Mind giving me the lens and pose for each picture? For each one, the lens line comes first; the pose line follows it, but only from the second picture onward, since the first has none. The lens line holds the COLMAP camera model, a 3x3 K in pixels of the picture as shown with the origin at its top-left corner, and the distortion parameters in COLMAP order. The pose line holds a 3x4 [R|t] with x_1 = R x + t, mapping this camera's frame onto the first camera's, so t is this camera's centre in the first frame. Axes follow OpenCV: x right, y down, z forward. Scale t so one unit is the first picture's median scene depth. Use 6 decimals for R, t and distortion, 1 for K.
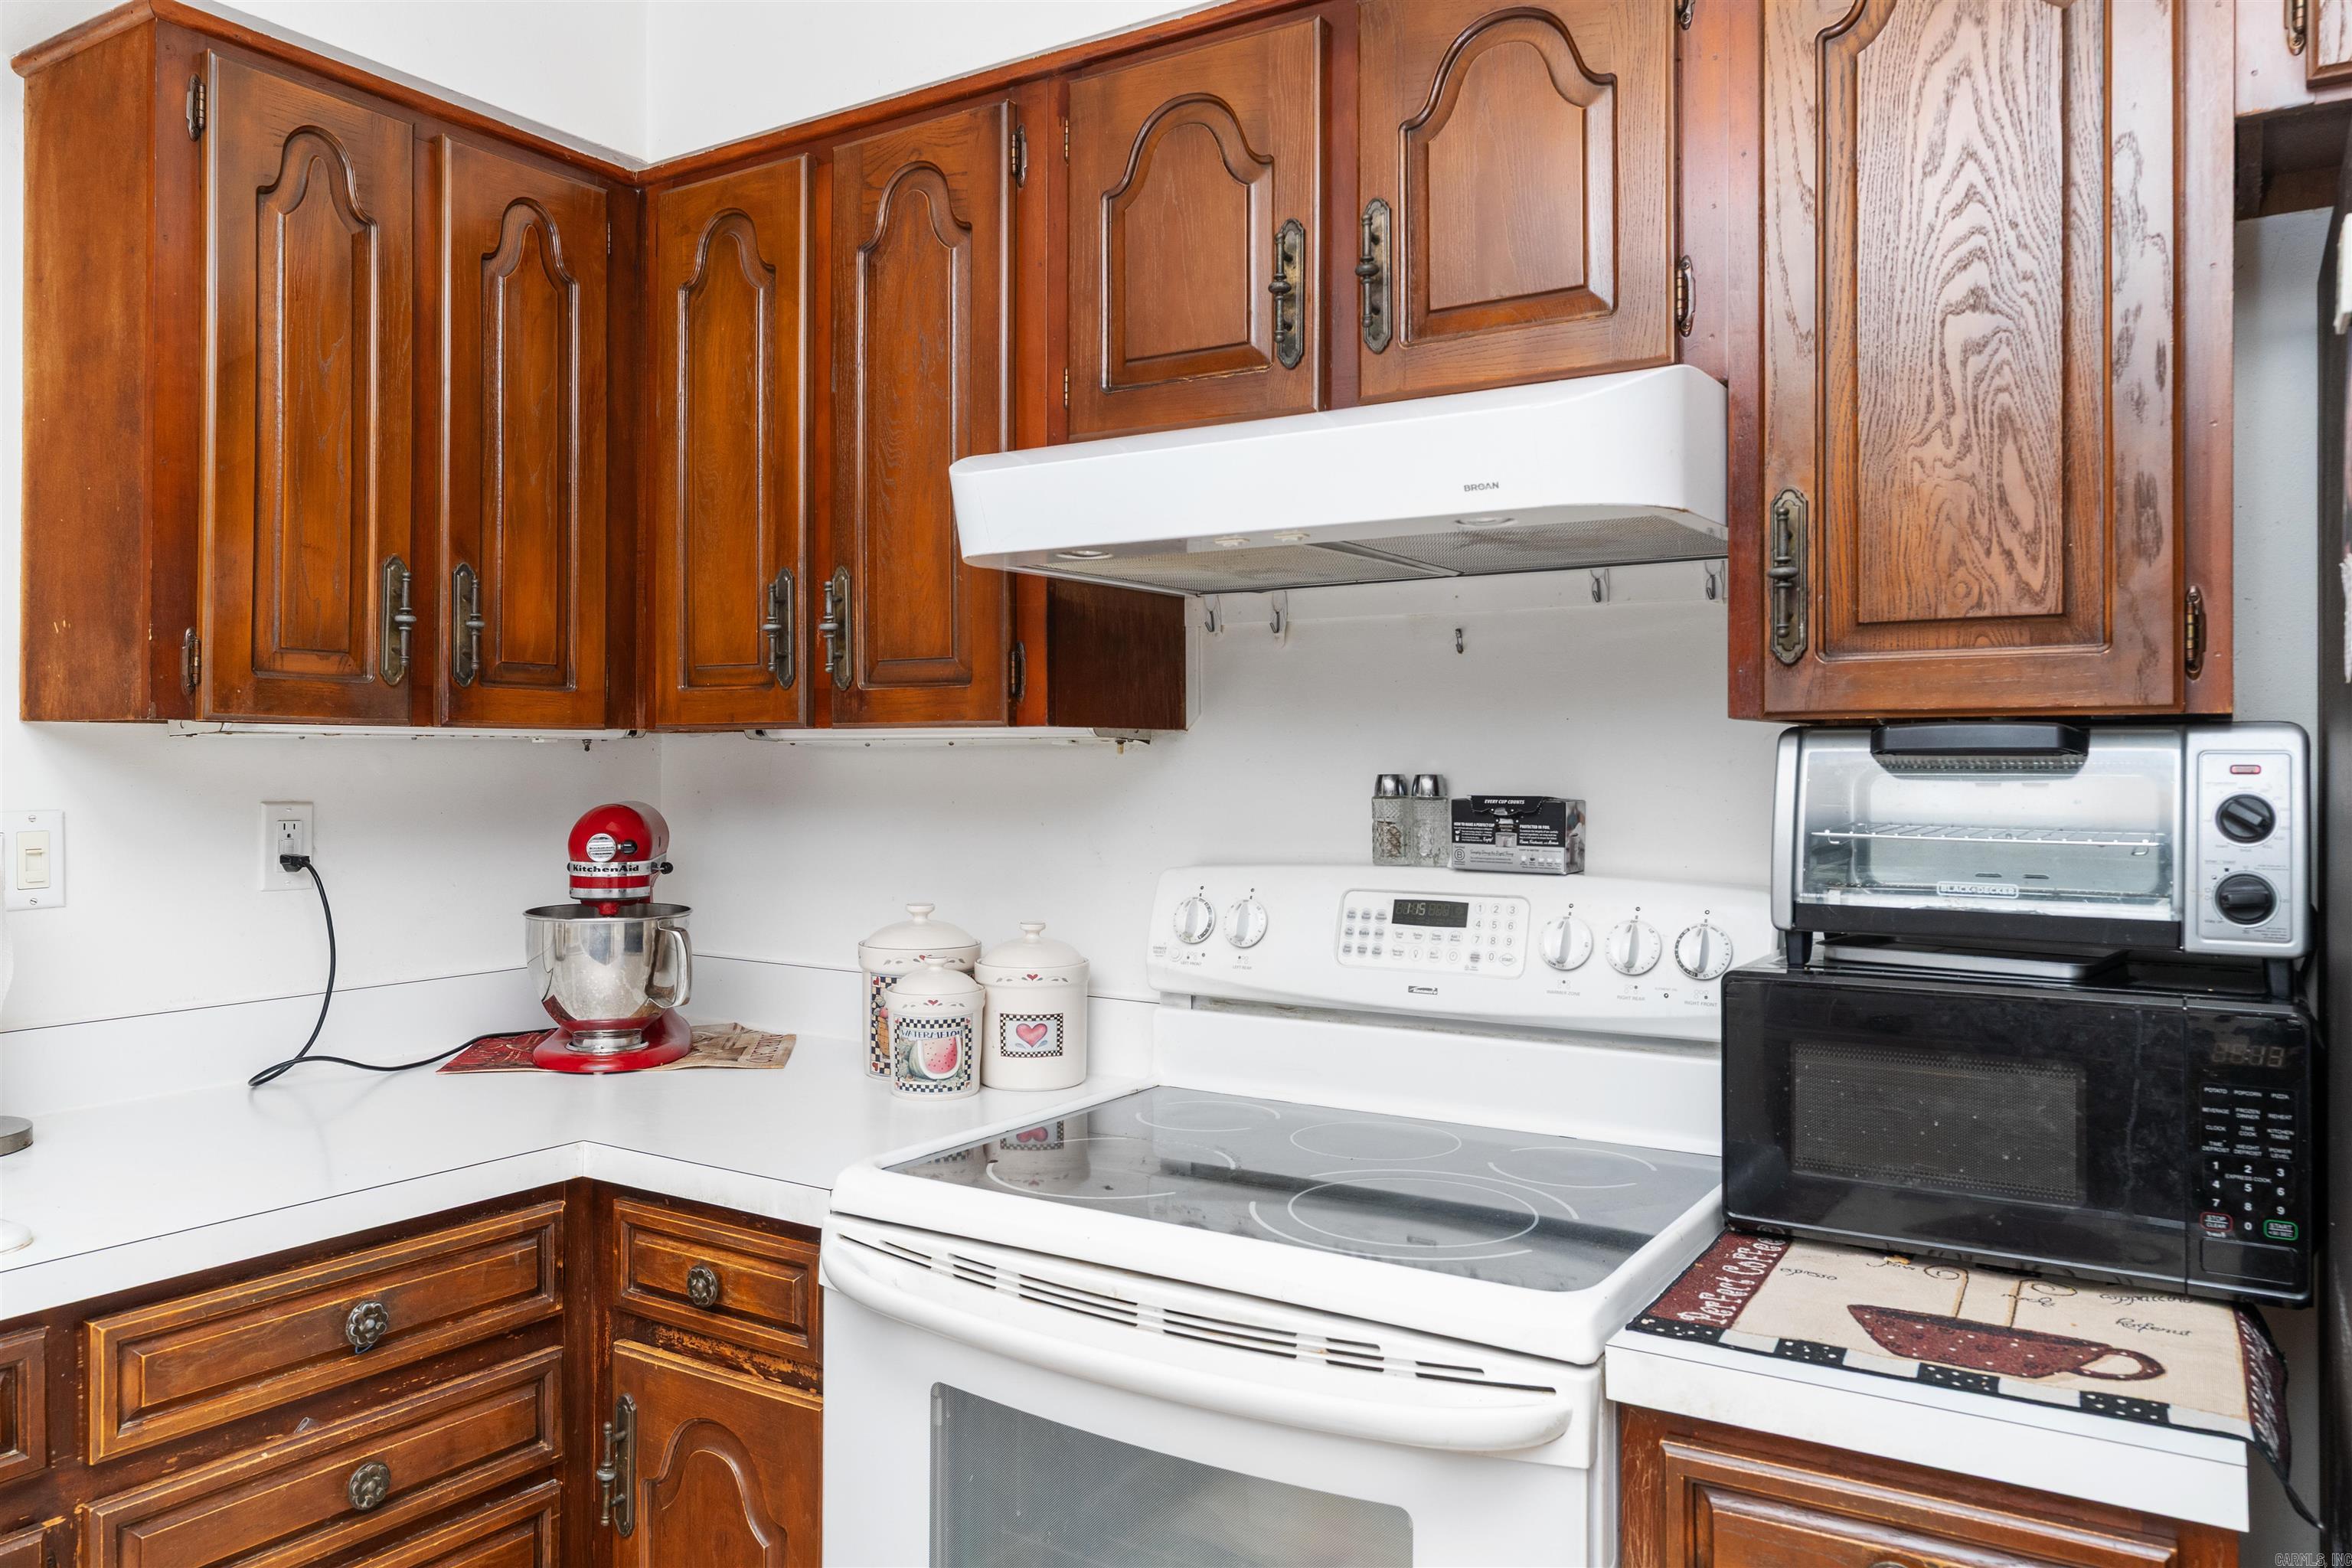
lens RADIAL K [[1643.7, 0, 1177.3], [0, 1643.7, 763.4], [0, 0, 1]] dist [-0.005037, 0.005524]
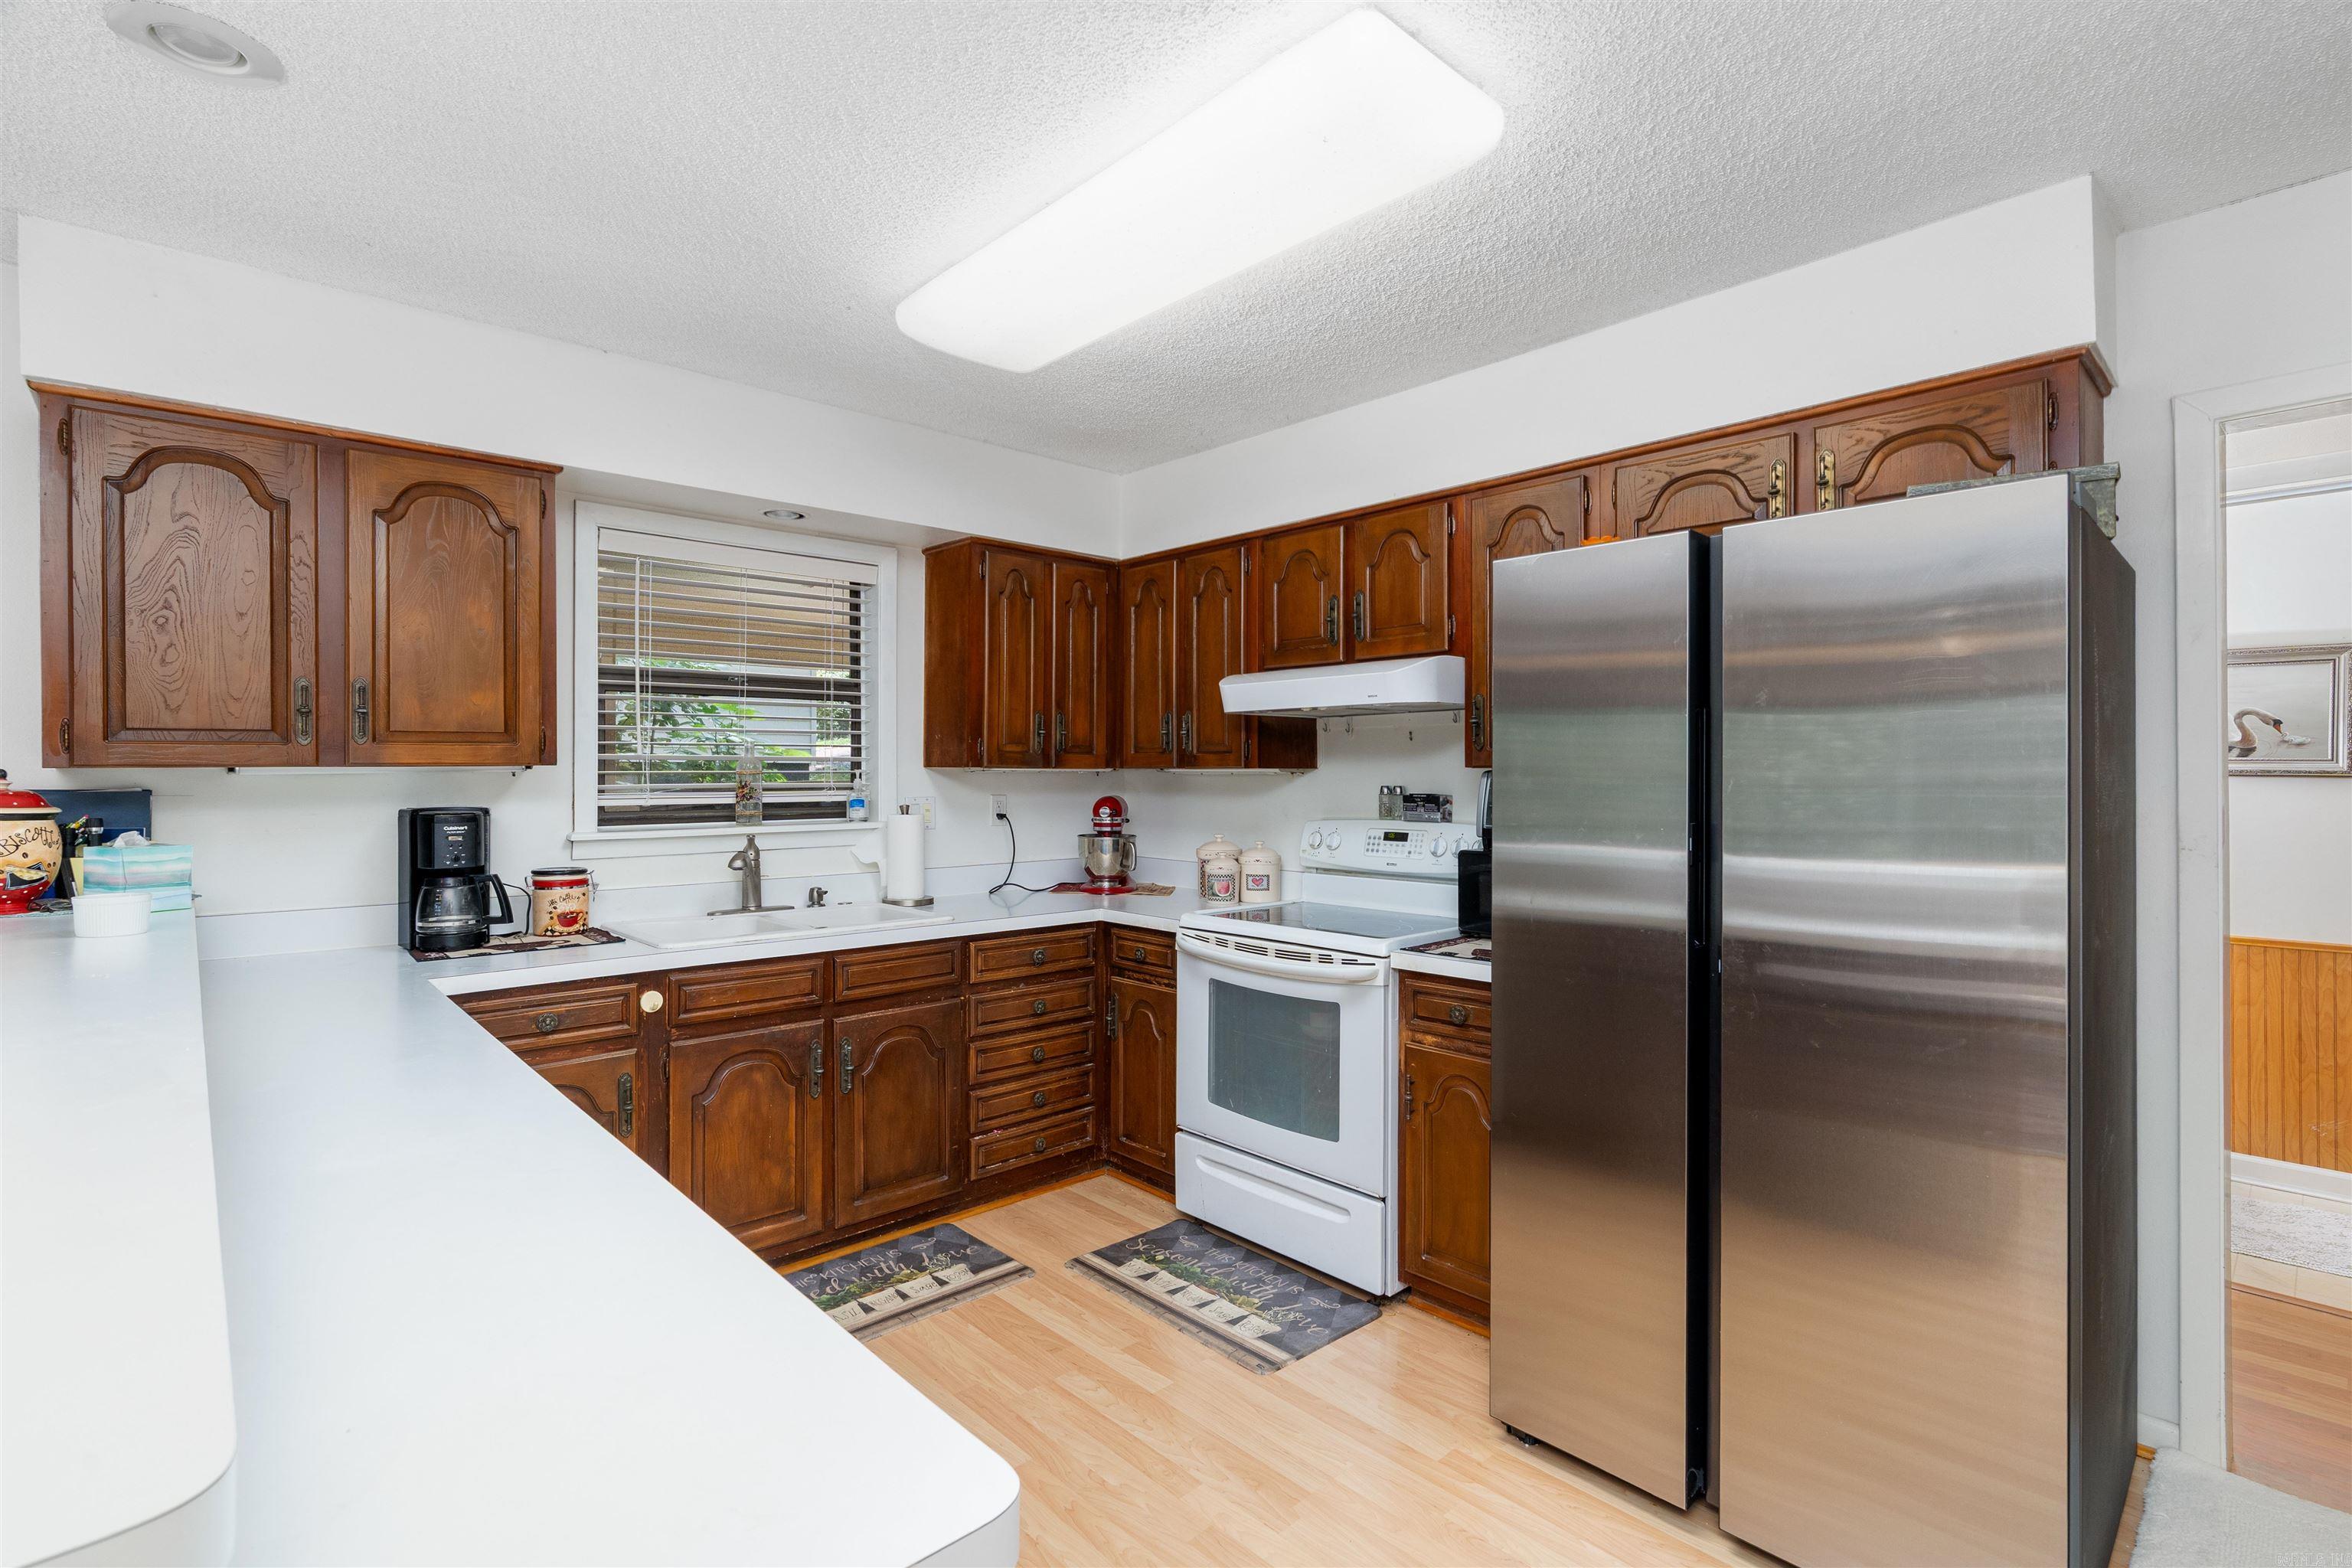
lens RADIAL K [[1094.9, 0, 1170.0], [0, 1094.9, 772.6], [0, 0, 1]] dist [-0.001522, -0.001505]
pose [[0.967087, -0.001107, -0.254444, 0.248831], [-0.000384, 0.999983, -0.005811, -0.004645], [0.254446, 0.005717, 0.967070, -0.838002]]
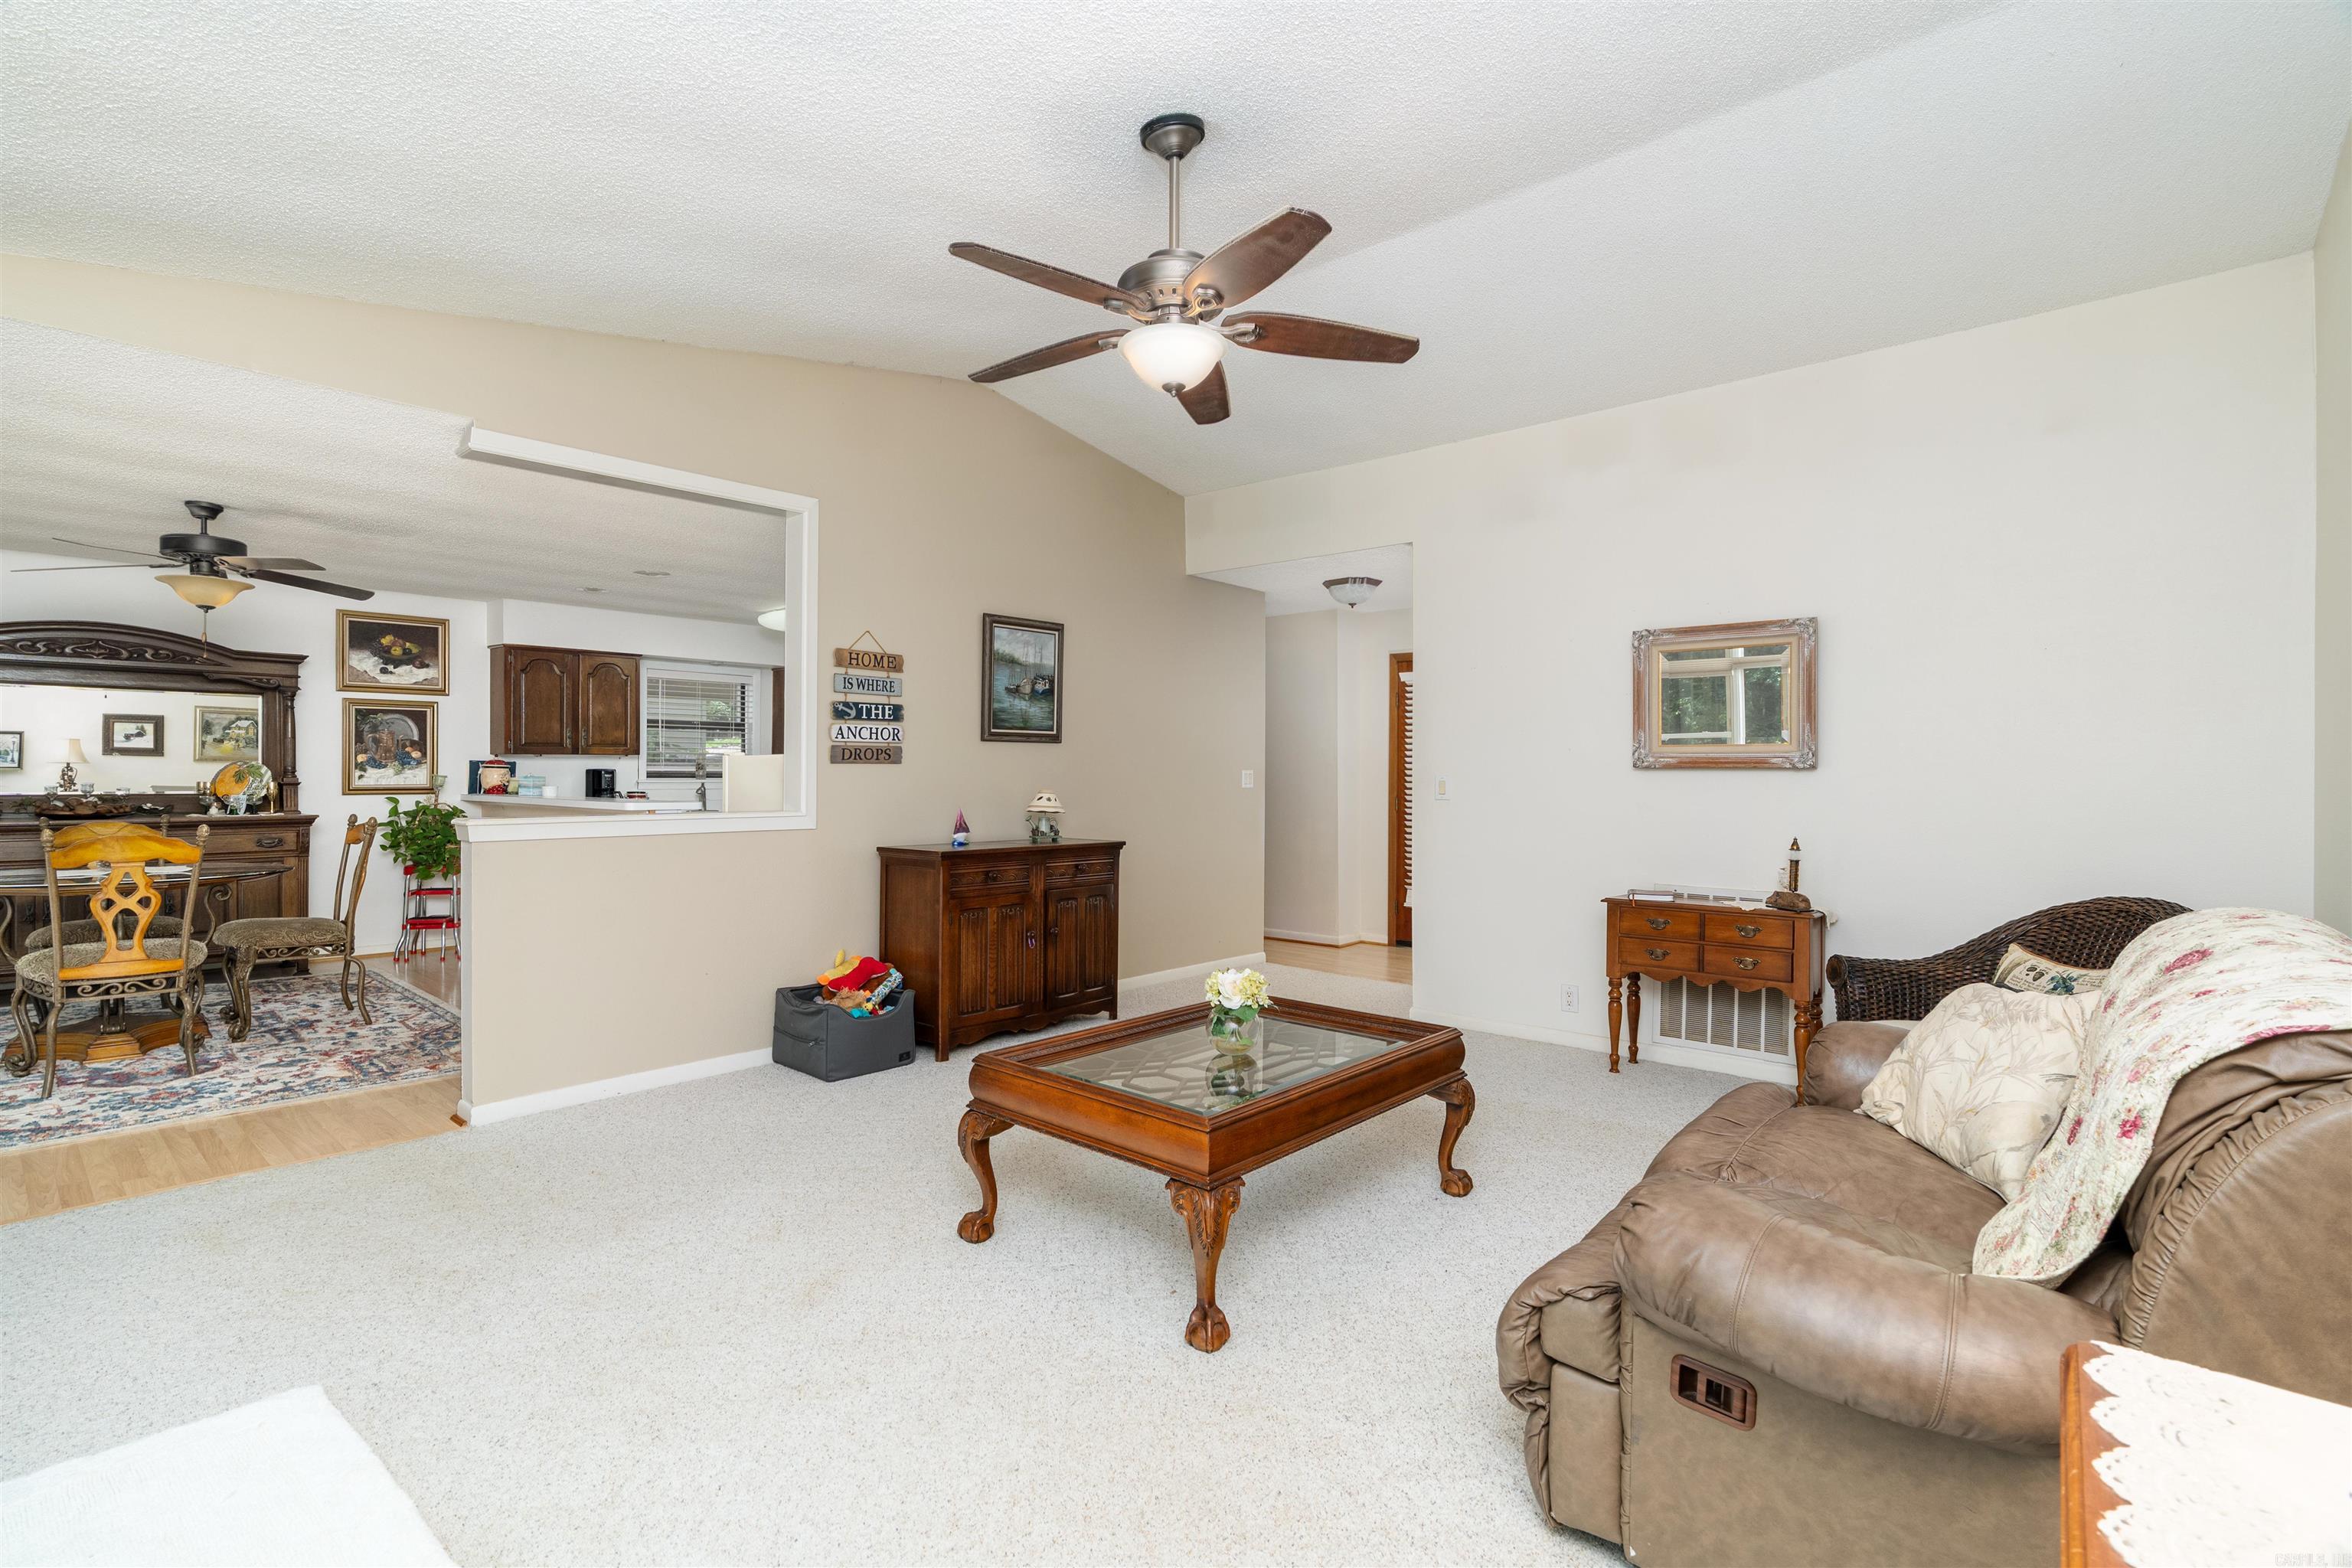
lens RADIAL K [[1094.9, 0, 1174.3], [0, 1094.9, 776.3], [0, 0, 1]] dist [-0.001522, -0.001505]
pose [[0.987609, 0.010370, -0.156593, 1.853055], [-0.010574, 0.999944, -0.000464, 0.039592], [0.156580, 0.002114, 0.987663, -3.583795]]
